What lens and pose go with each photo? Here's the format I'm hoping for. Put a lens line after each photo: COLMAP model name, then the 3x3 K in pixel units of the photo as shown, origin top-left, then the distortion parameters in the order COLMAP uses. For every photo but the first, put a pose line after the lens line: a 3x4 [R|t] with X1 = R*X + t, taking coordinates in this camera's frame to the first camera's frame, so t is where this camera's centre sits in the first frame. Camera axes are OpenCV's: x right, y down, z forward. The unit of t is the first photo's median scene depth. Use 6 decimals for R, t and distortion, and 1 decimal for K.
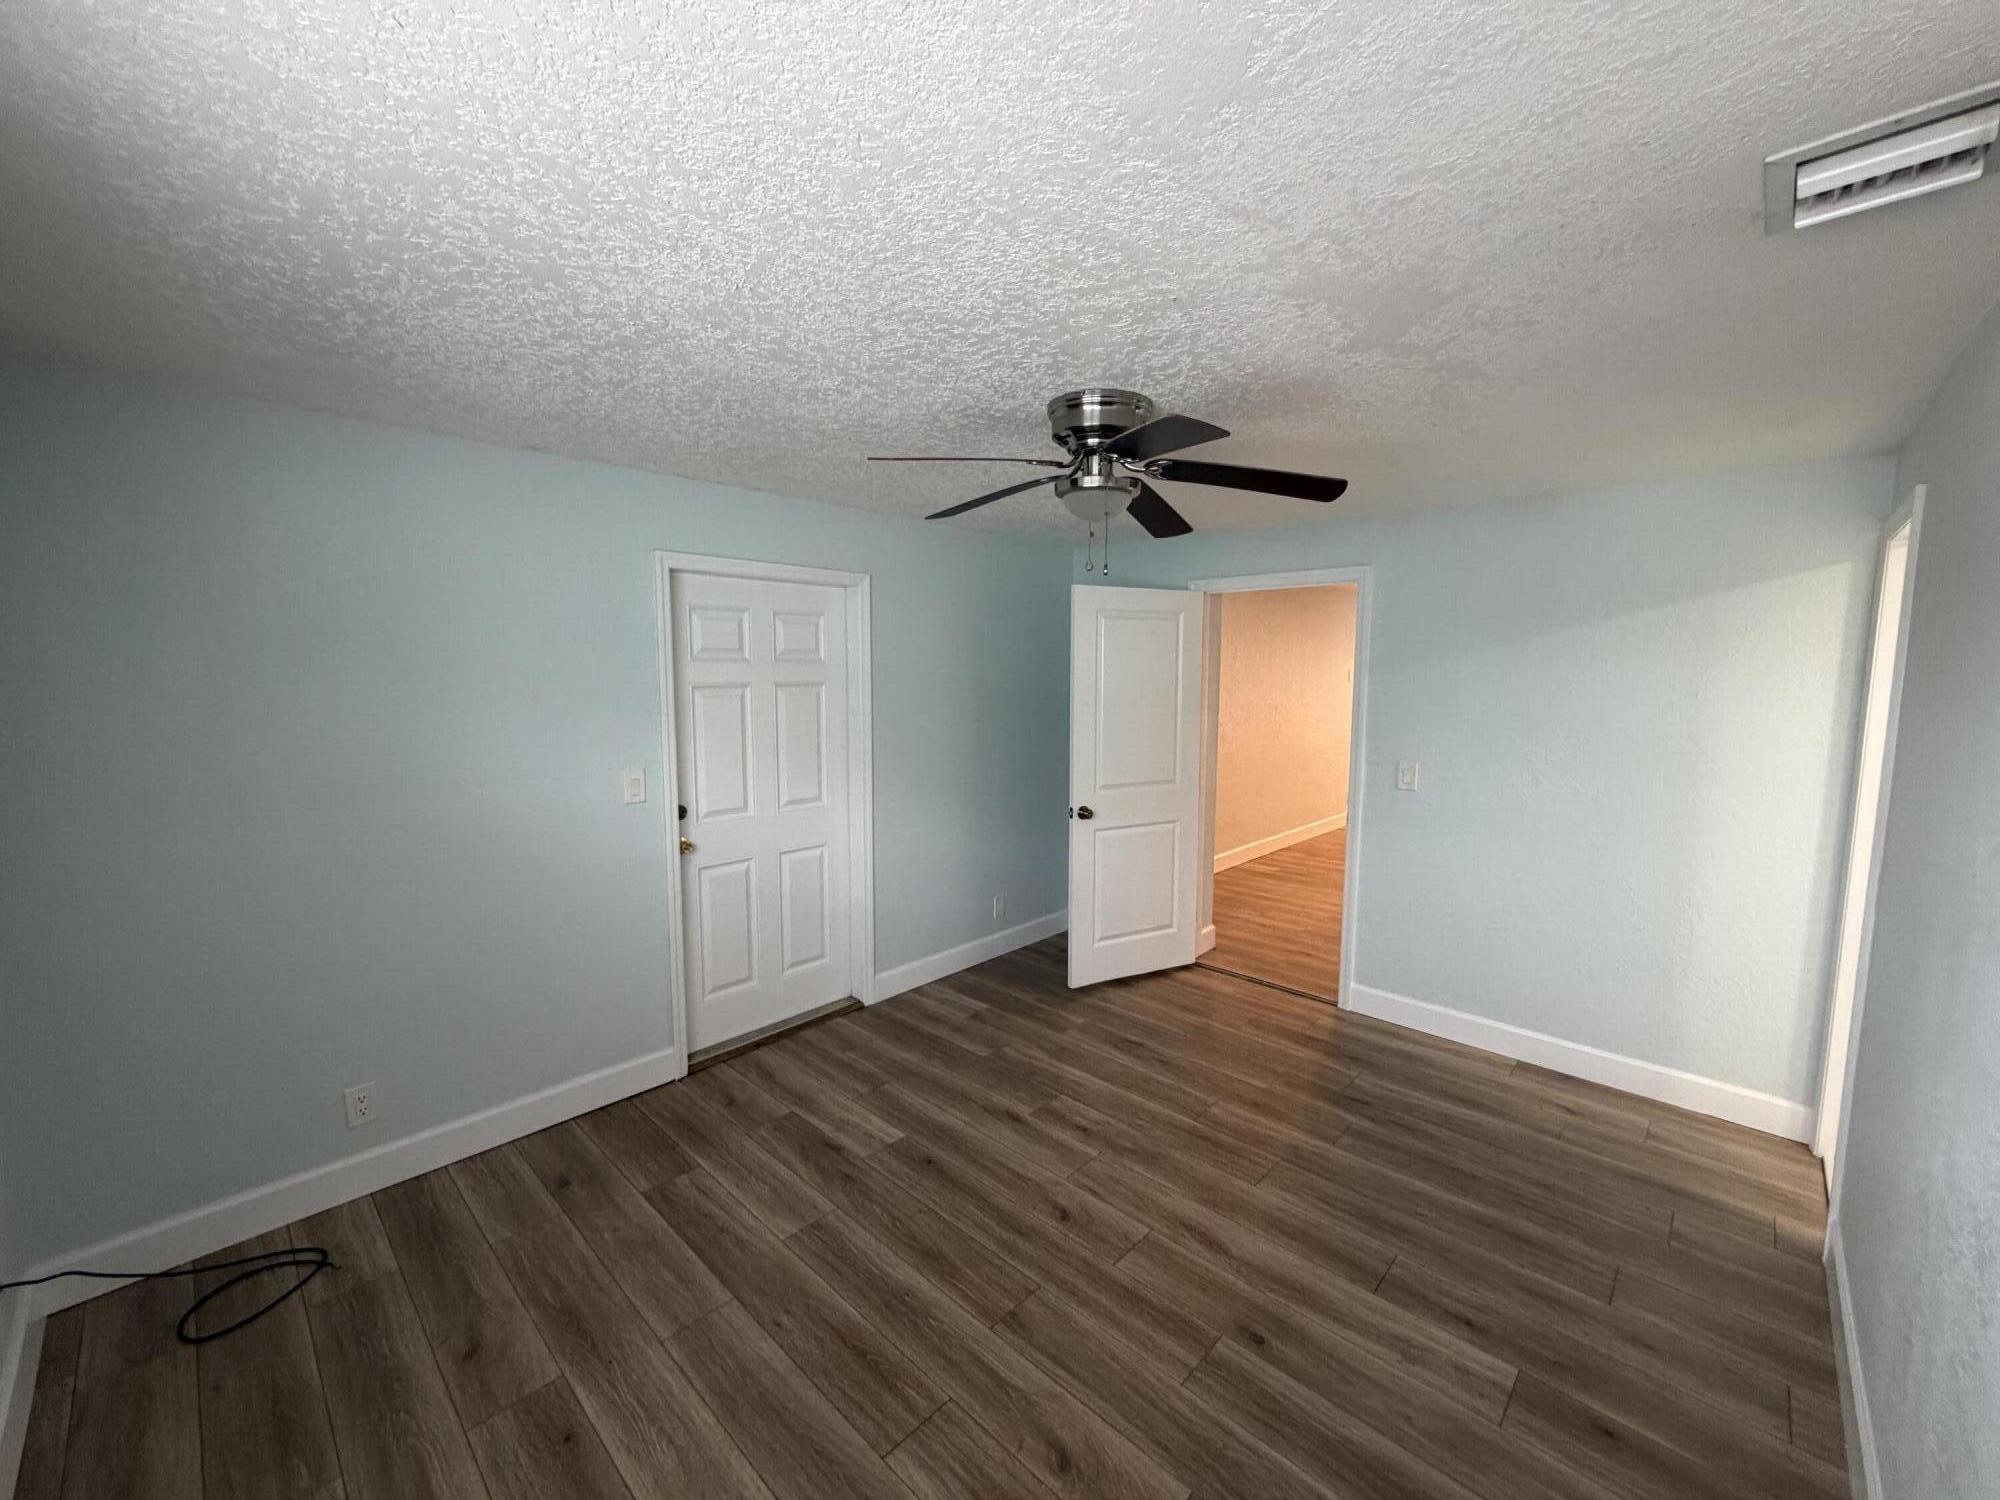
lens RADIAL K [[793.7, 0, 1001.0], [0, 793.7, 755.6], [0, 0, 1]] dist [-0.001092, -0.000642]
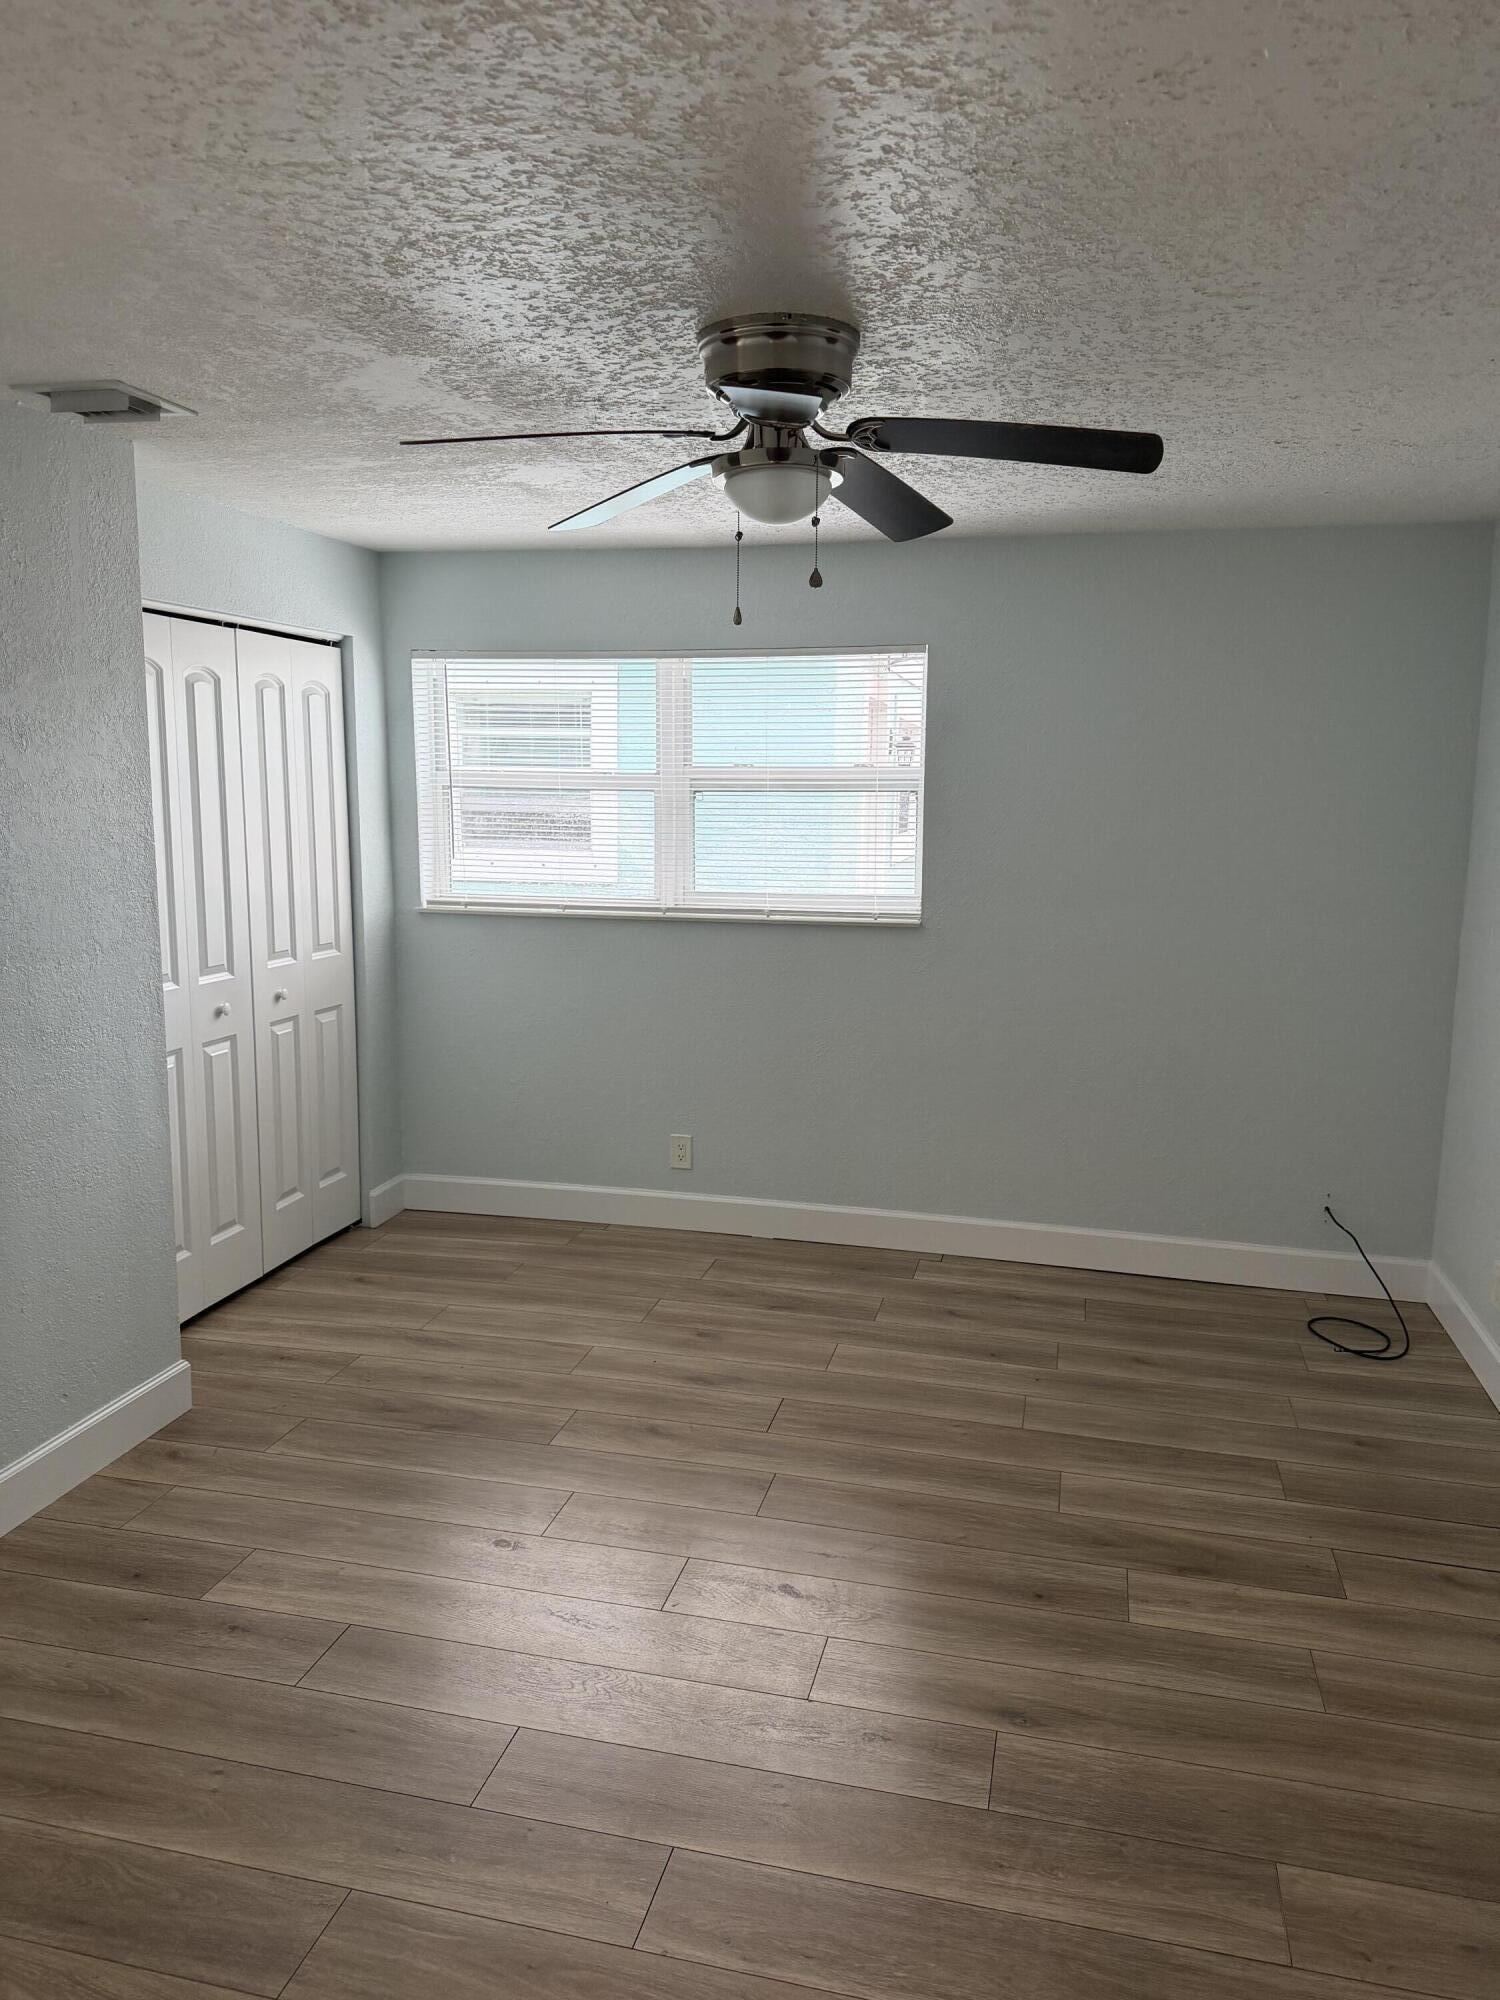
lens RADIAL K [[1395.2, 0, 748.1], [0, 1395.2, 1031.9], [0, 0, 1]] dist [0.046152, -0.001131]
pose [[-0.867120, 0.071116, -0.492996, 0.603007], [-0.070342, 0.962352, 0.262545, -0.162448], [0.493107, 0.262337, -0.829473, 1.687356]]
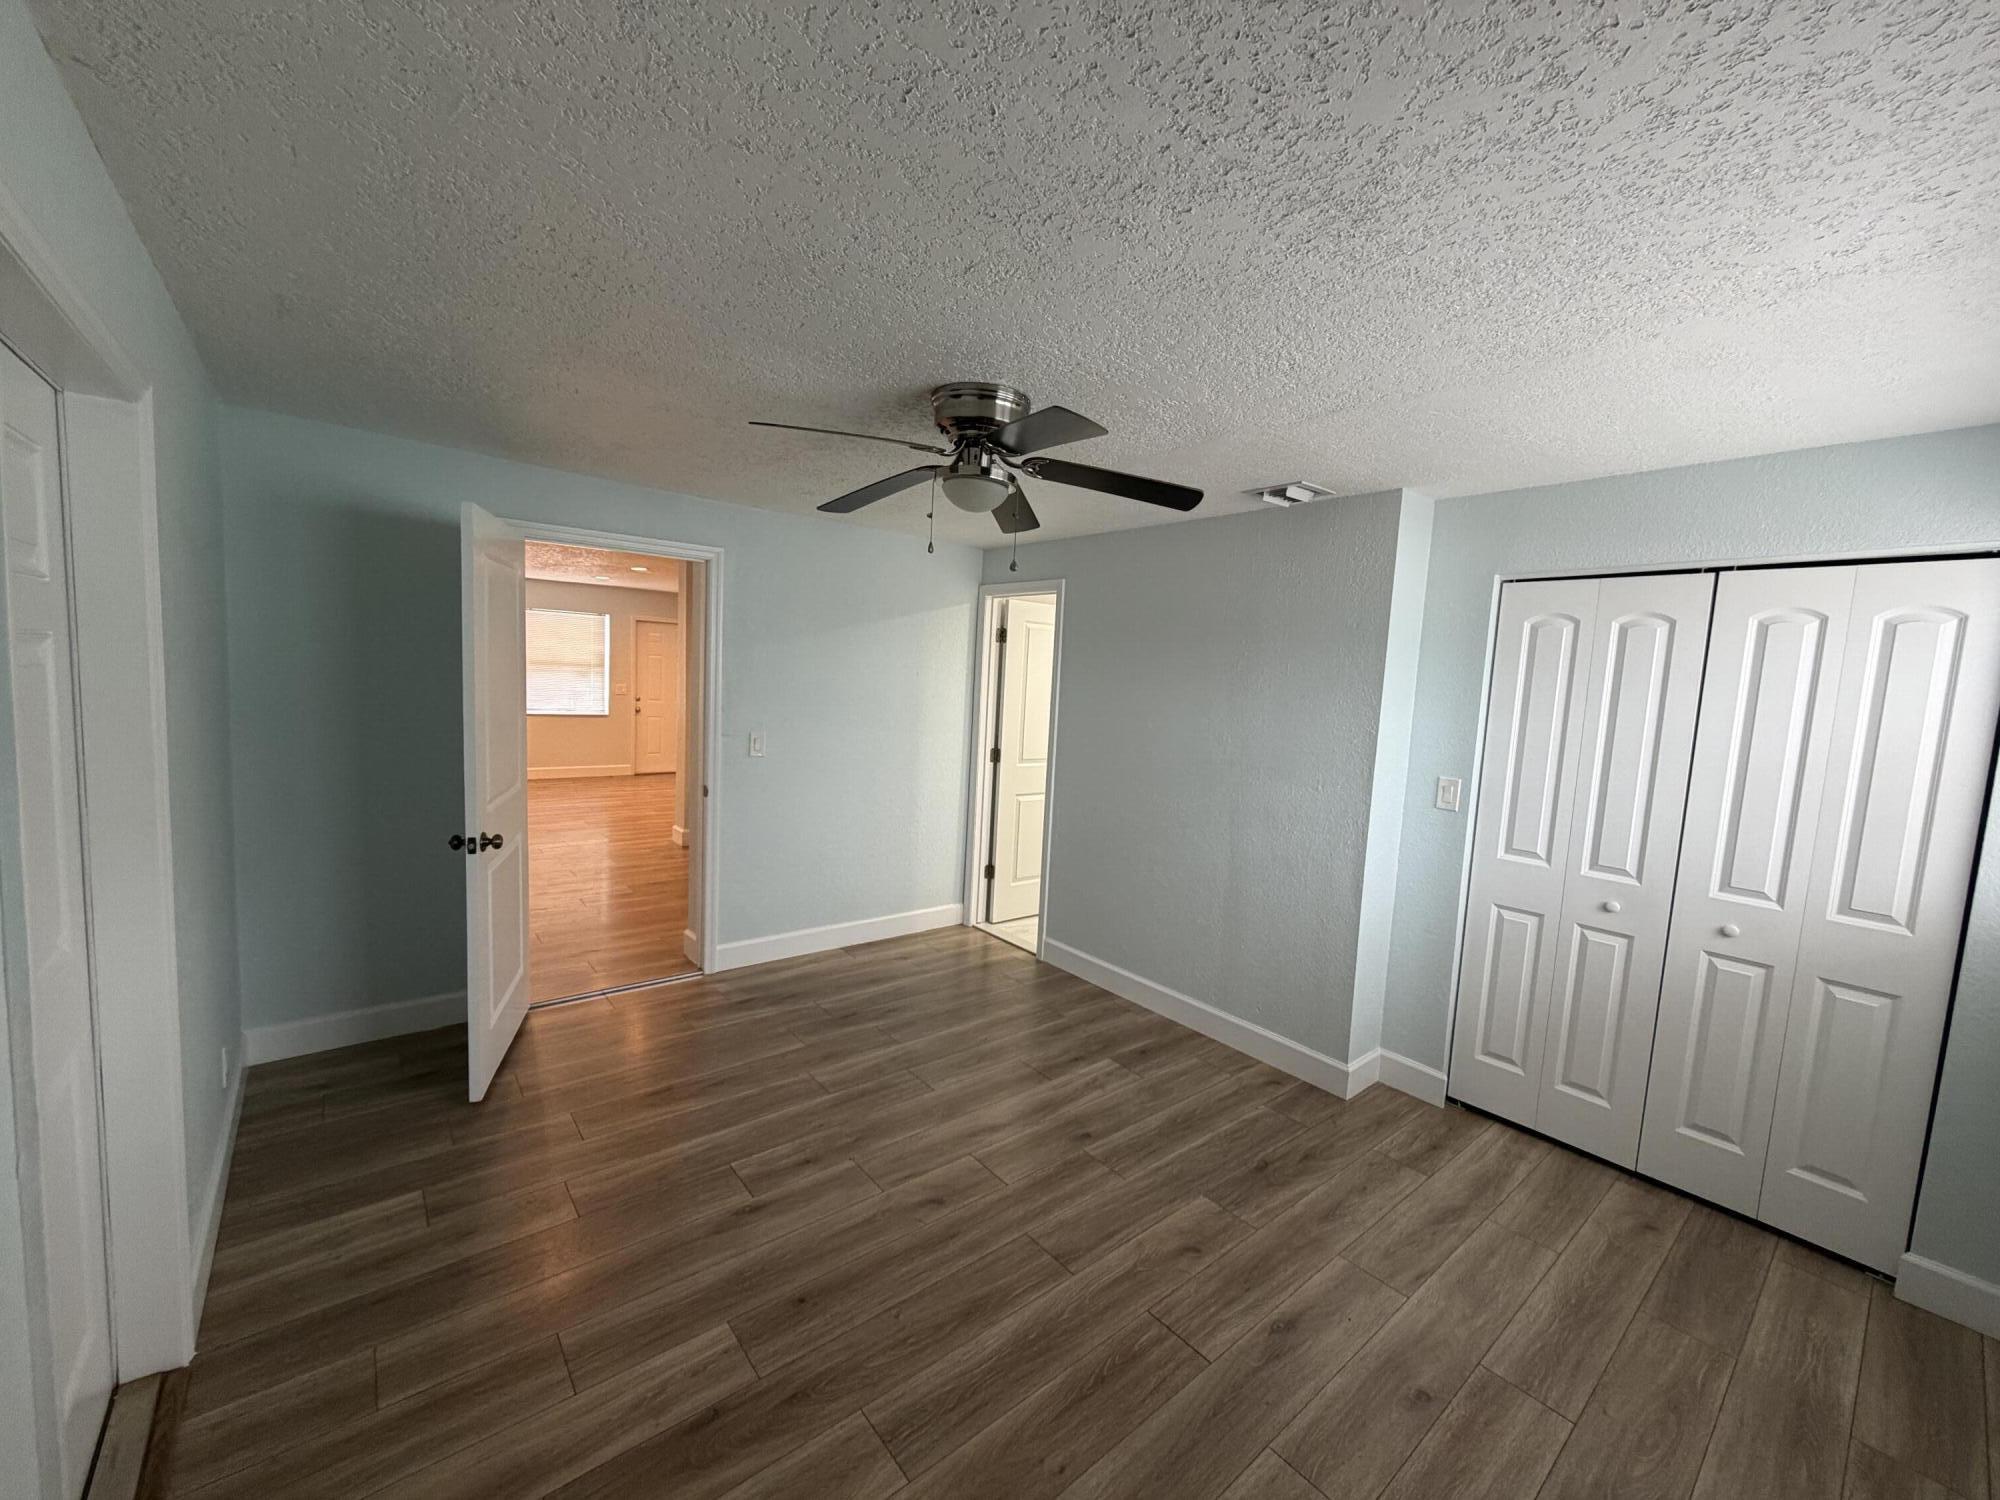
lens RADIAL K [[793.7, 0, 1001.0], [0, 793.7, 755.6], [0, 0, 1]] dist [-0.001092, -0.000642]
pose [[0.116351, -0.099910, 0.988170, -0.769111], [0.055257, 0.994038, 0.093997, -0.060261], [-0.991670, 0.043667, 0.121178, 0.710856]]
